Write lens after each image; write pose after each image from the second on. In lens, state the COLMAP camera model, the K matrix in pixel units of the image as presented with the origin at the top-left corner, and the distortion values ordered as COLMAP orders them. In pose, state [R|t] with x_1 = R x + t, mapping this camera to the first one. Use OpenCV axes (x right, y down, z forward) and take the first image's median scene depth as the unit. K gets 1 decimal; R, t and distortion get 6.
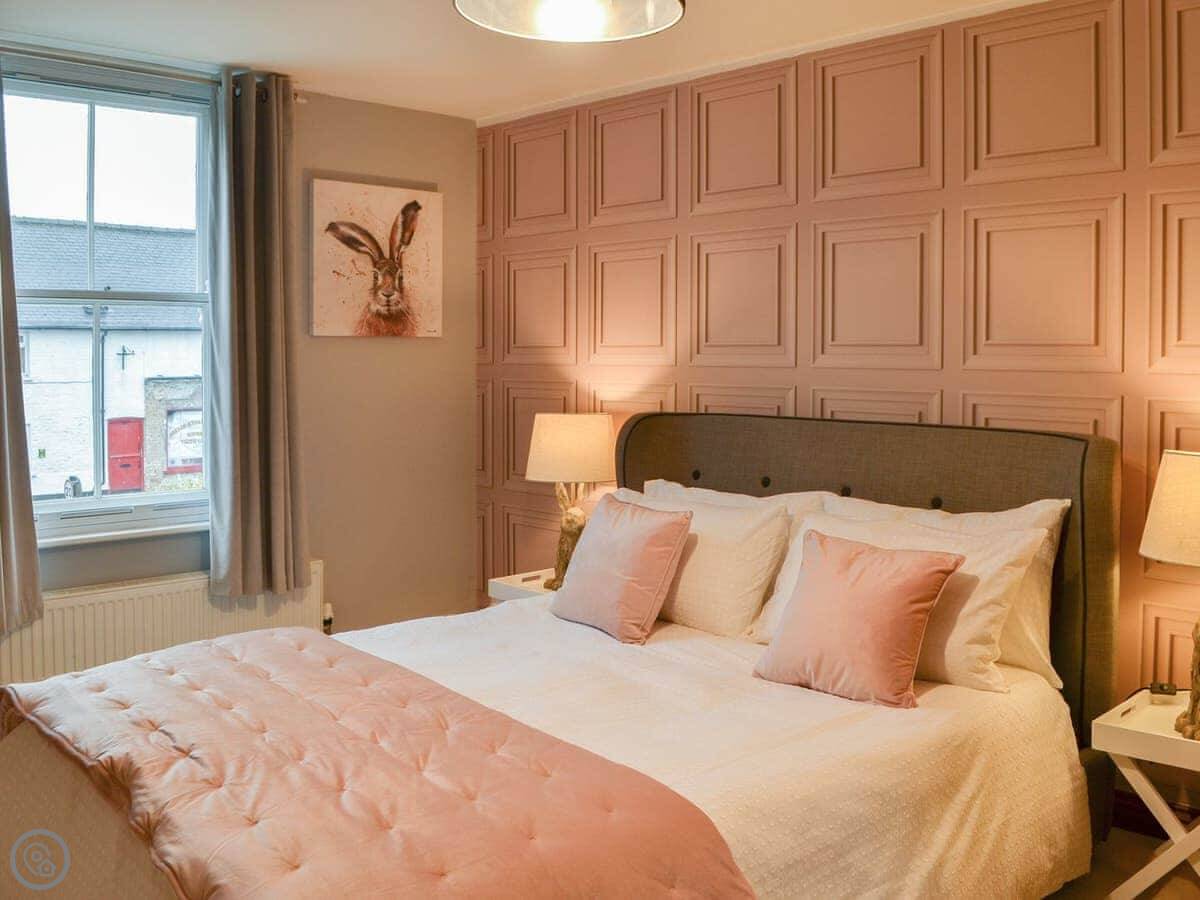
lens RADIAL K [[1128.4, 0, 670.9], [0, 1128.4, 484.4], [0, 0, 1]] dist [-0.097505, -0.001144]
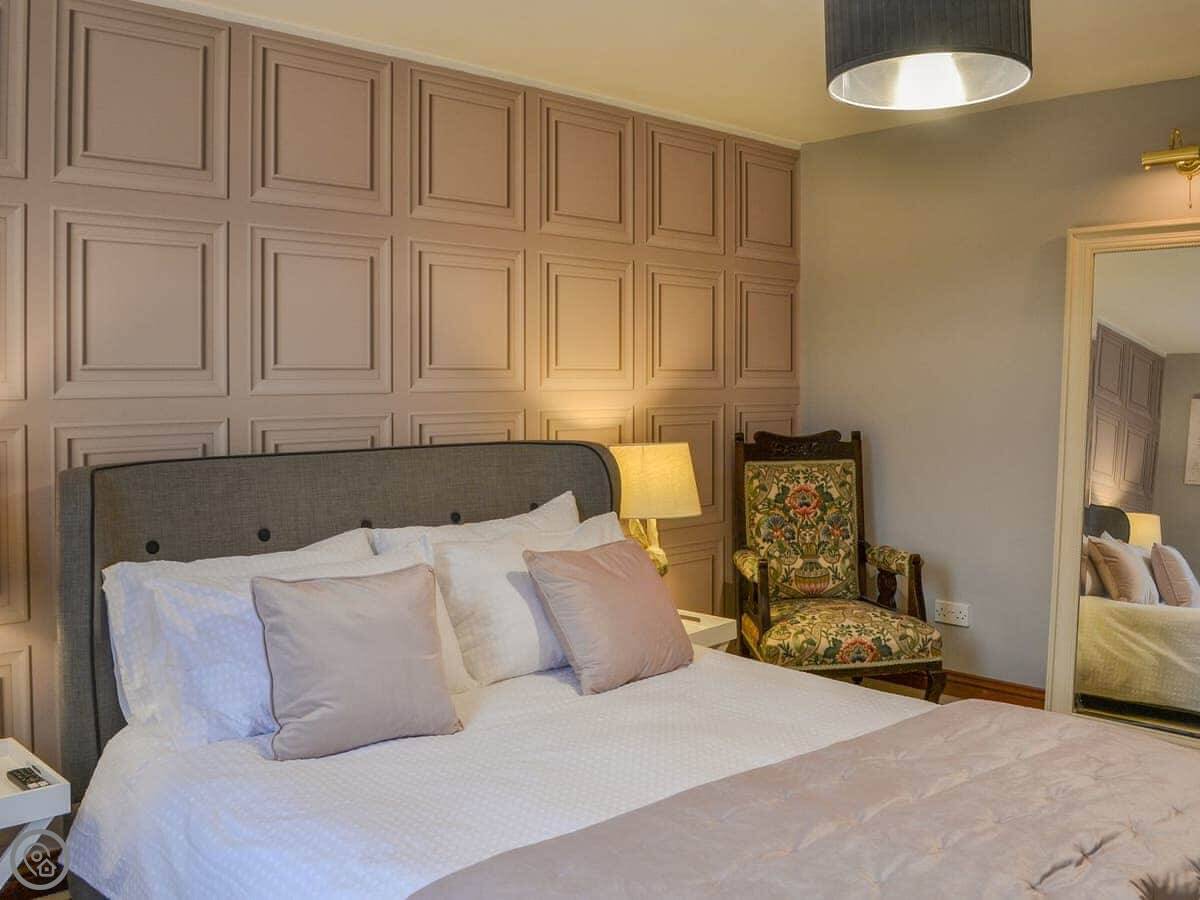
lens RADIAL K [[1128.4, 0, 670.9], [0, 1128.4, 484.4], [0, 0, 1]] dist [-0.097505, -0.001144]
pose [[-0.024213, -0.094041, 0.995274, -0.802160], [0.115942, 0.988583, 0.096230, -0.090538], [-0.992961, 0.117724, -0.013033, 0.784444]]
